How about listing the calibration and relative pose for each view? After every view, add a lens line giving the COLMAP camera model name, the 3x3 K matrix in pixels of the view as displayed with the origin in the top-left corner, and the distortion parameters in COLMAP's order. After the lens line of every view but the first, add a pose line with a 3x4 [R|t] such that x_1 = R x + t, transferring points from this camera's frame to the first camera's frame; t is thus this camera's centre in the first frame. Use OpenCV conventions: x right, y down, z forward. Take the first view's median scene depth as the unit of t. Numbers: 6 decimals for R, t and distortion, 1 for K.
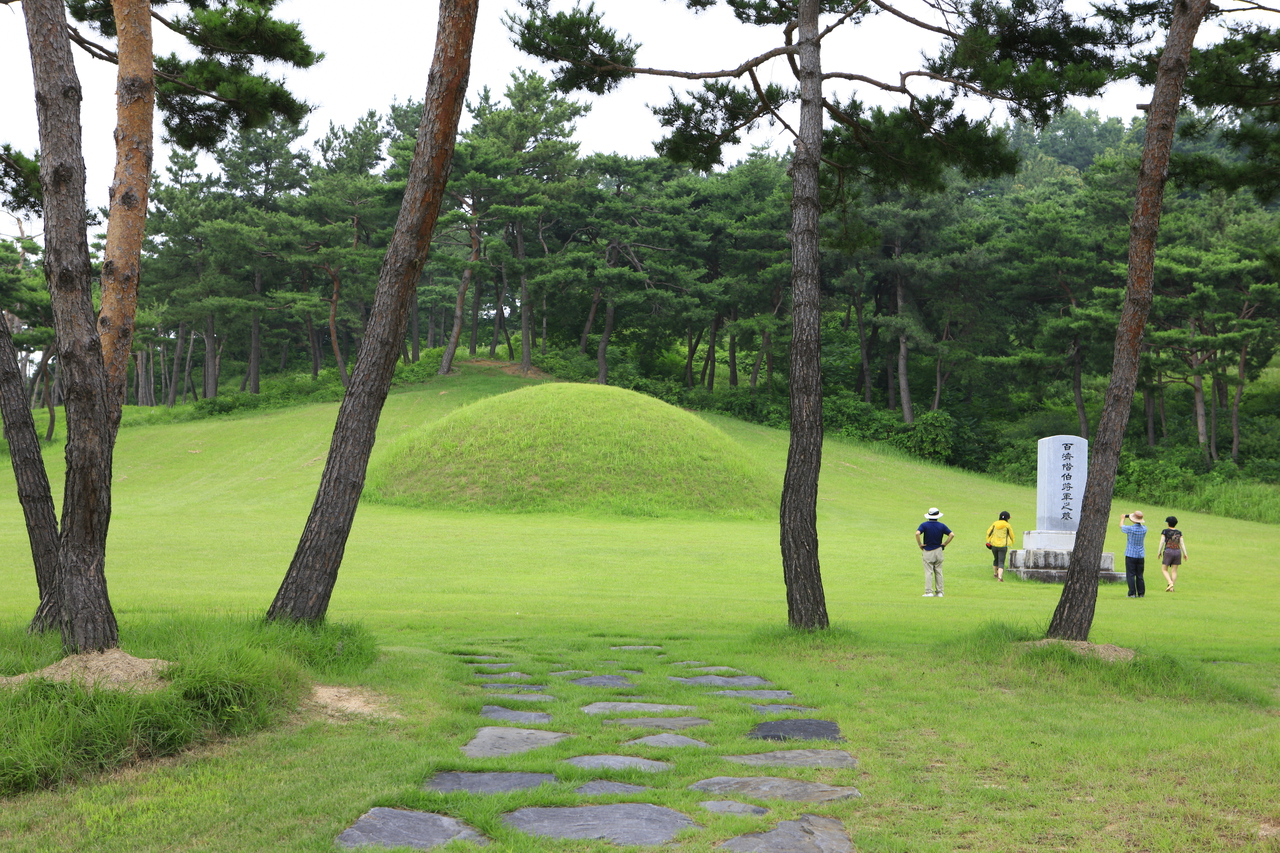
lens RADIAL K [[1840.4, 0, 639.5], [0, 1840.4, 413.5], [0, 0, 1]] dist [0.037255, 0.000000]
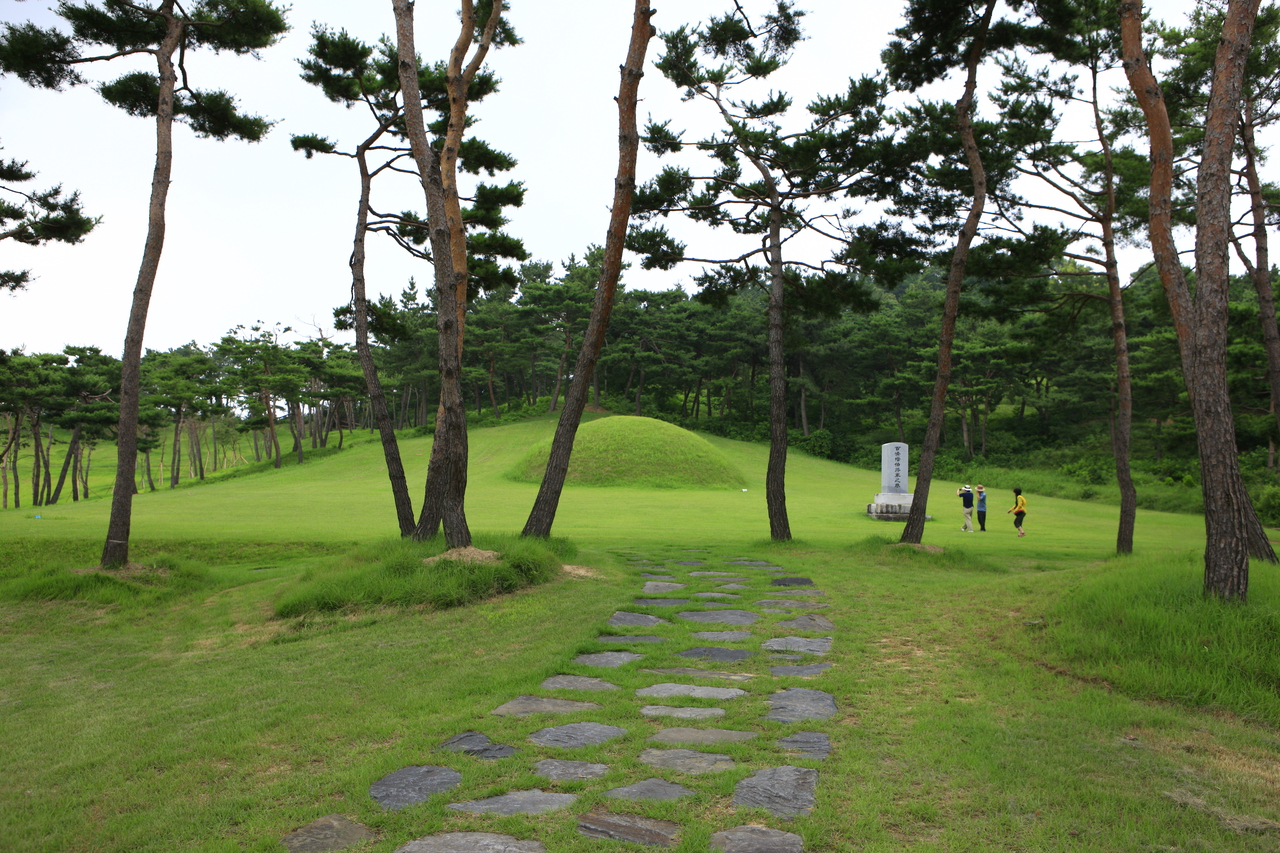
lens RADIAL K [[1035.4, 0, 644.6], [0, 1035.4, 420.3], [0, 0, 1]] dist [-0.079052, 0.012143]
pose [[0.999965, -0.006841, -0.004876, -0.010068], [0.006787, 0.999915, -0.011100, -0.000402], [0.004951, 0.011067, 0.999927, -0.025016]]
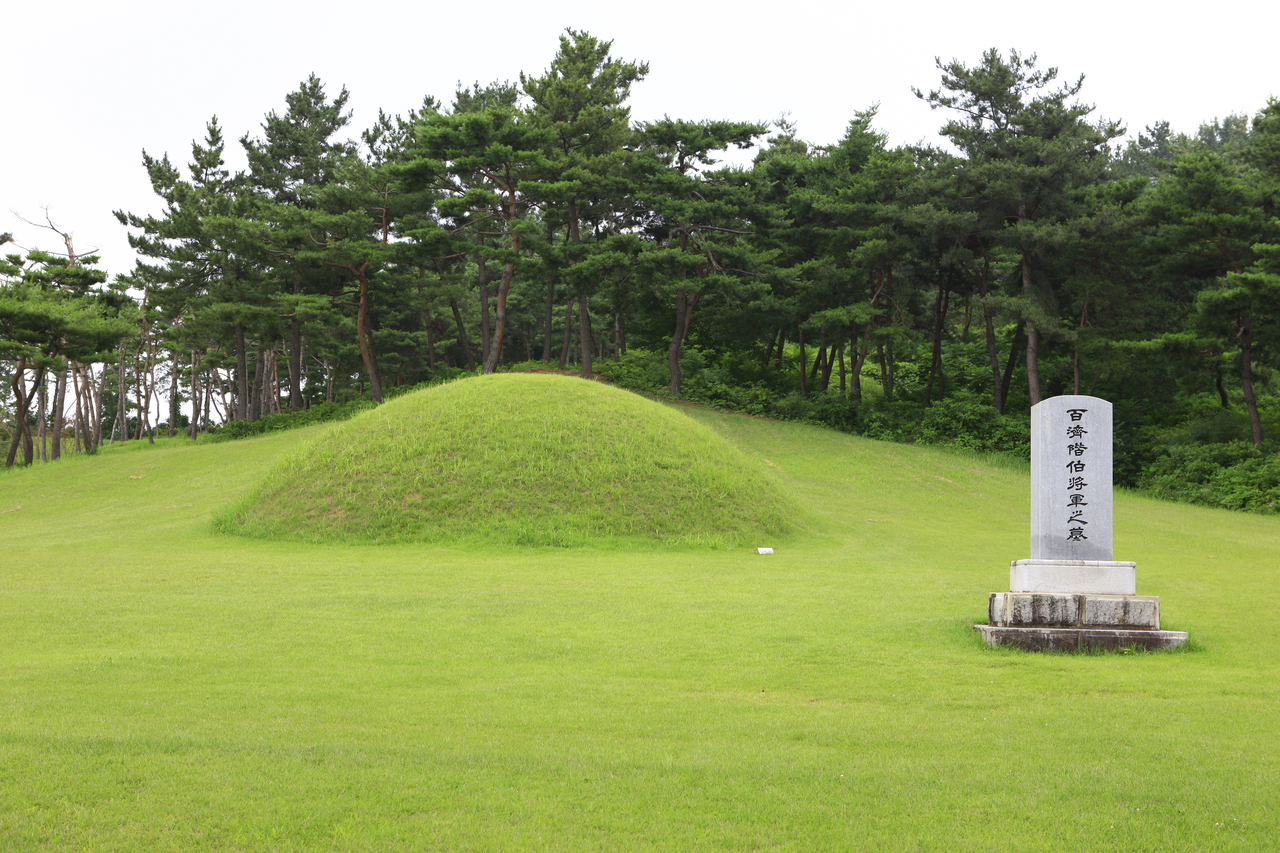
lens RADIAL K [[1745.9, 0, 633.7], [0, 1745.9, 421.8], [0, 0, 1]] dist [0.017801, 0.000000]
pose [[0.989125, -0.024788, -0.144974, 0.088389], [0.022267, 0.999572, -0.018989, 0.014035], [0.145383, 0.015554, 0.989253, 0.220449]]
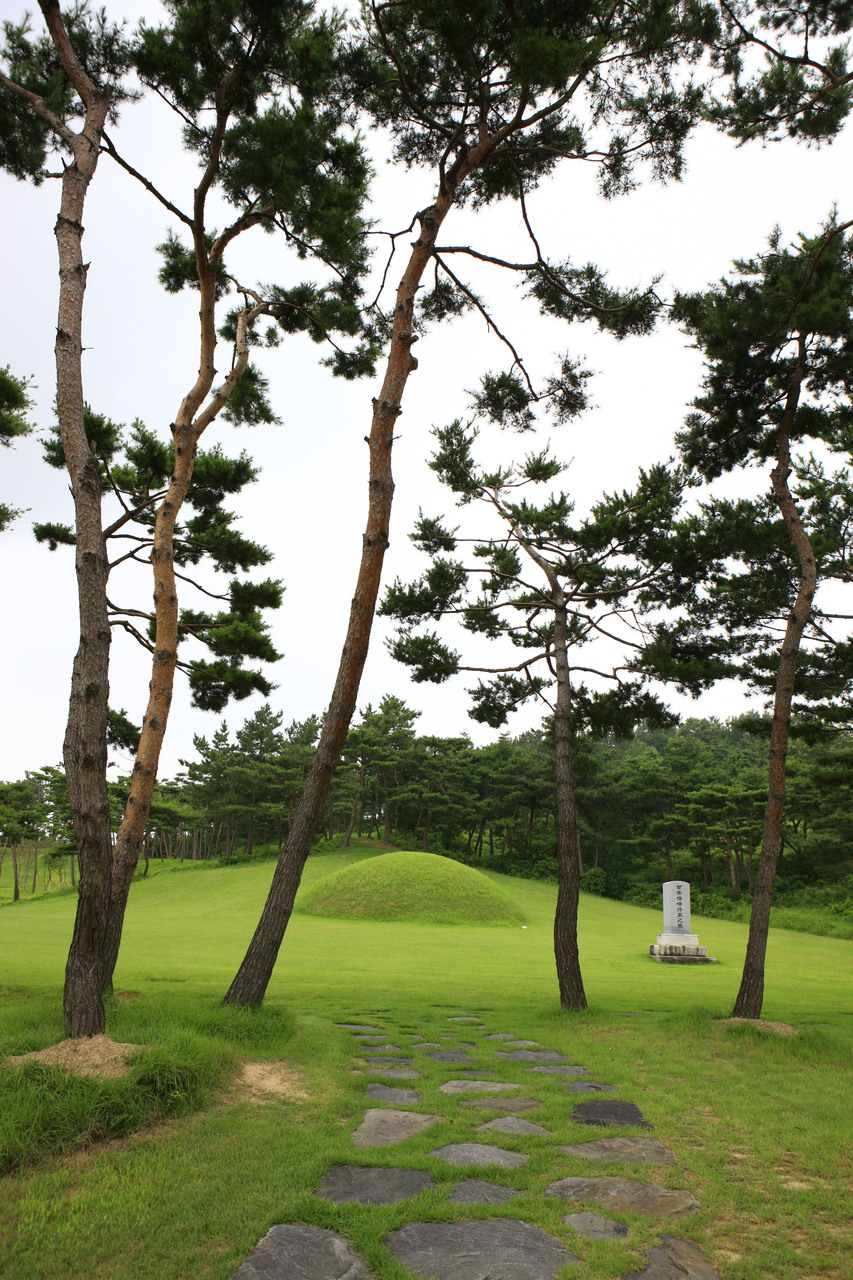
lens RADIAL K [[886.5, 0, 427.6], [0, 886.5, 638.6], [0, 0, 1]] dist [-0.109680, 0.081311]
pose [[0.999830, 0.007987, -0.016590, -0.004532], [-0.011921, 0.967479, -0.252672, 0.000338], [0.014033, 0.252827, 0.967410, 0.041254]]
